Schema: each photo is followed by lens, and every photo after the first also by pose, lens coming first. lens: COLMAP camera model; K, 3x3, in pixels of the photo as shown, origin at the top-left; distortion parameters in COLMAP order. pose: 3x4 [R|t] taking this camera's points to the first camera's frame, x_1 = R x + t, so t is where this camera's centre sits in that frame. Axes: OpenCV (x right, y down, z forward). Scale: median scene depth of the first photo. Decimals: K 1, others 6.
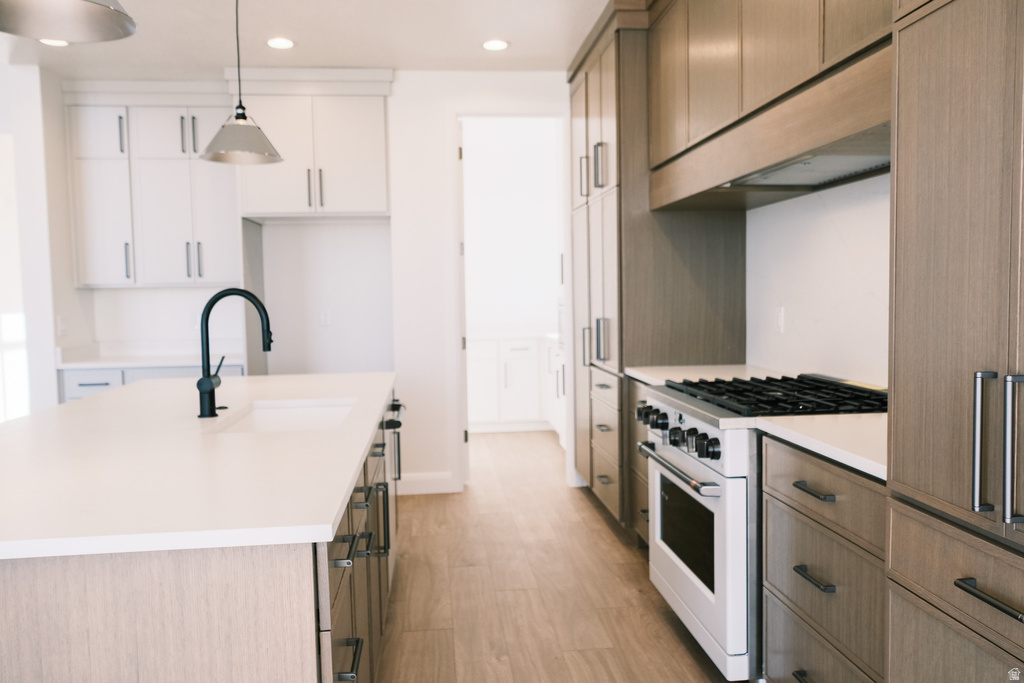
lens RADIAL K [[829.9, 0, 518.4], [0, 829.9, 341.4], [0, 0, 1]] dist [0.002438, 0.017912]
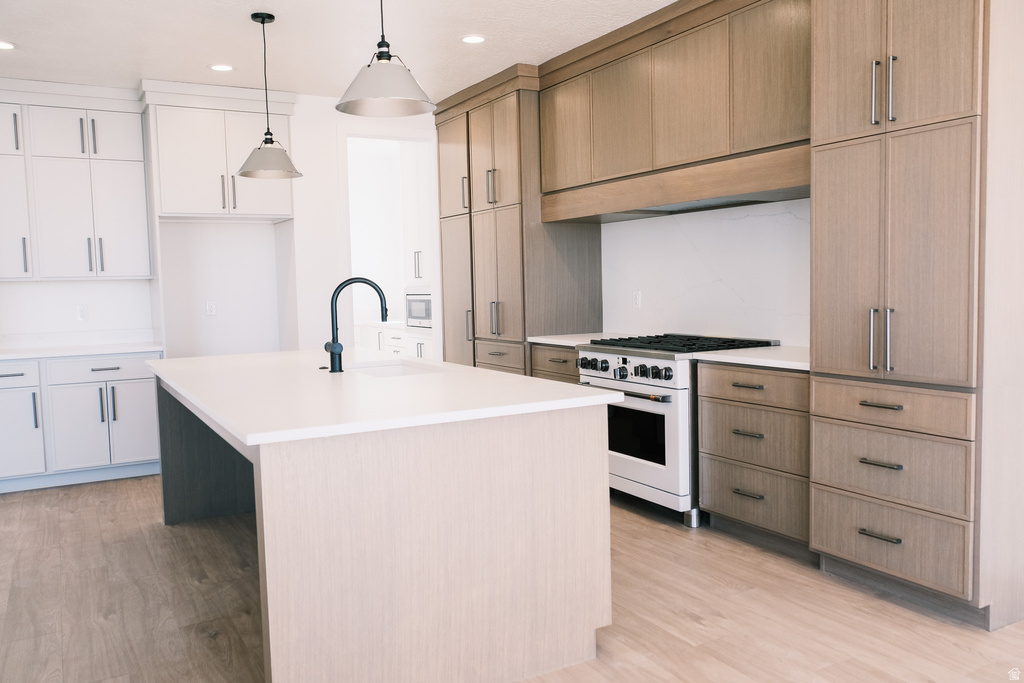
lens RADIAL K [[829.9, 0, 518.4], [0, 829.9, 341.4], [0, 0, 1]] dist [0.002438, 0.017912]
pose [[0.918871, -0.032908, 0.393182, -0.489475], [0.031158, 0.999456, 0.010833, 0.027061], [-0.393325, 0.002297, 0.919397, -0.288281]]
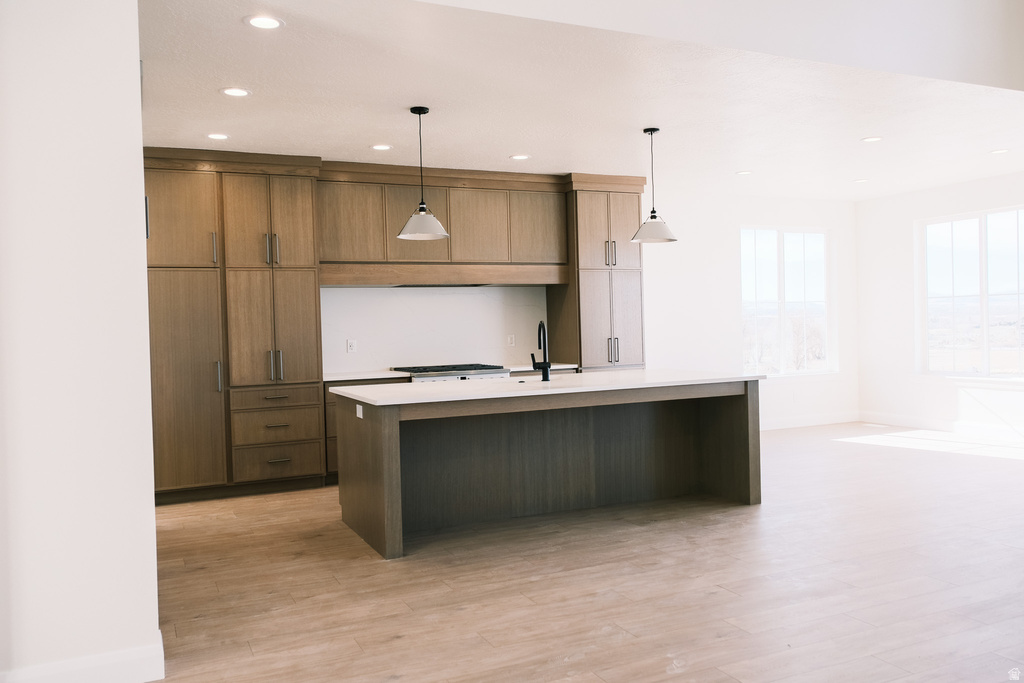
lens RADIAL K [[829.9, 0, 518.4], [0, 829.9, 341.4], [0, 0, 1]] dist [0.002438, 0.017912]
pose [[-0.325701, 0.005565, 0.945456, -1.825181], [0.087753, 0.995844, 0.024368, -0.052992], [-0.941392, 0.090903, -0.324836, 1.350503]]
